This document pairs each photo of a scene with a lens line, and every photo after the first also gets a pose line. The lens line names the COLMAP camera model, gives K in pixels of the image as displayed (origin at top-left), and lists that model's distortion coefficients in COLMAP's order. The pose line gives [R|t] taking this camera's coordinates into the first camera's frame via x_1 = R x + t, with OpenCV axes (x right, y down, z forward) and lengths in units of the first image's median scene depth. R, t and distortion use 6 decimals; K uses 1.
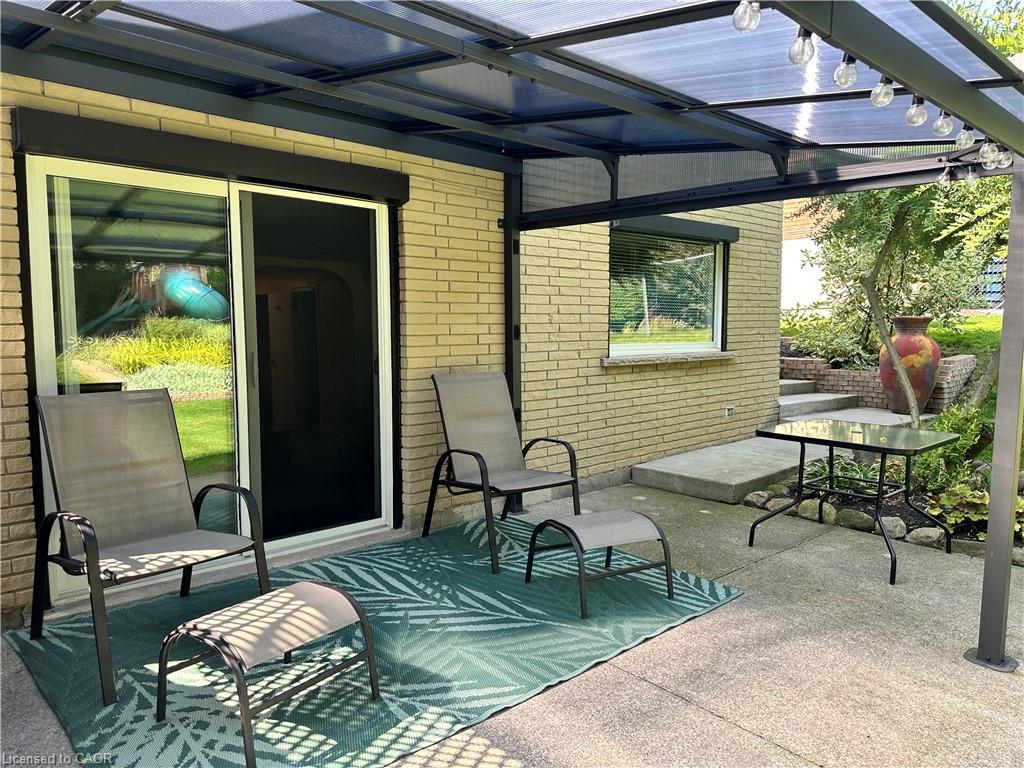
lens RADIAL K [[713.4, 0, 512.0], [0, 713.4, 384.0], [0, 0, 1]] dist [0.131673, -0.210770]
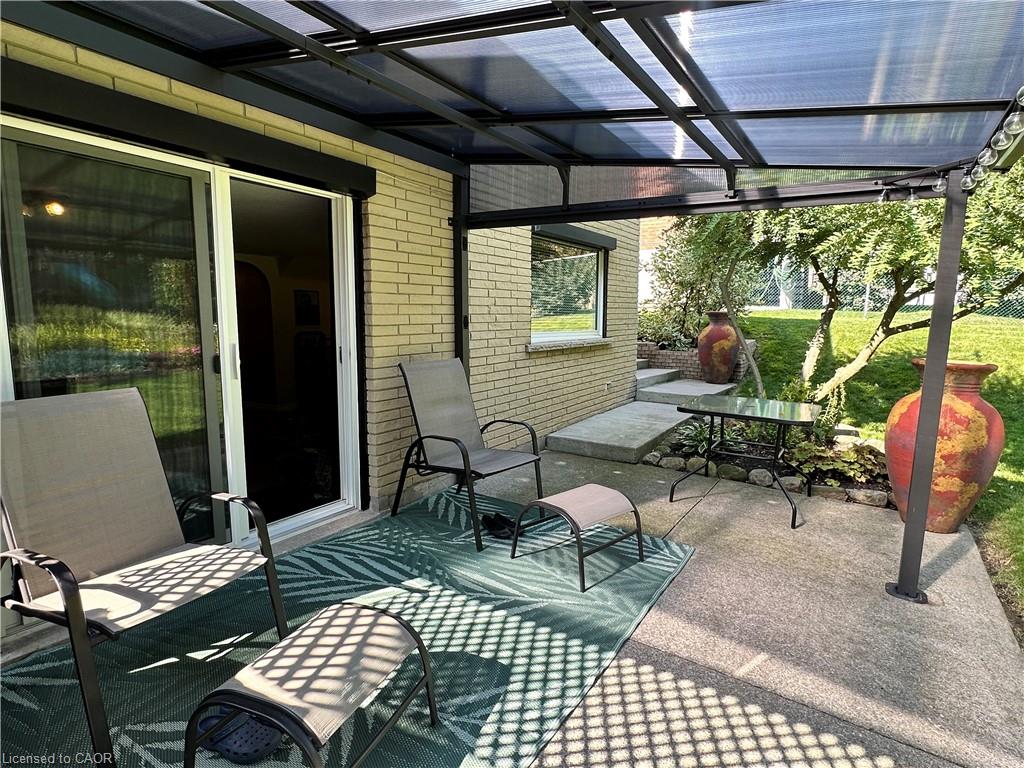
lens RADIAL K [[551.7, 0, 512.0], [0, 551.7, 384.0], [0, 0, 1]] dist [-0.004485, 0.000831]
pose [[0.970057, -0.020726, 0.241990, -0.131947], [0.009474, 0.998823, 0.047567, -0.017805], [-0.242691, -0.043850, 0.969112, 0.161150]]
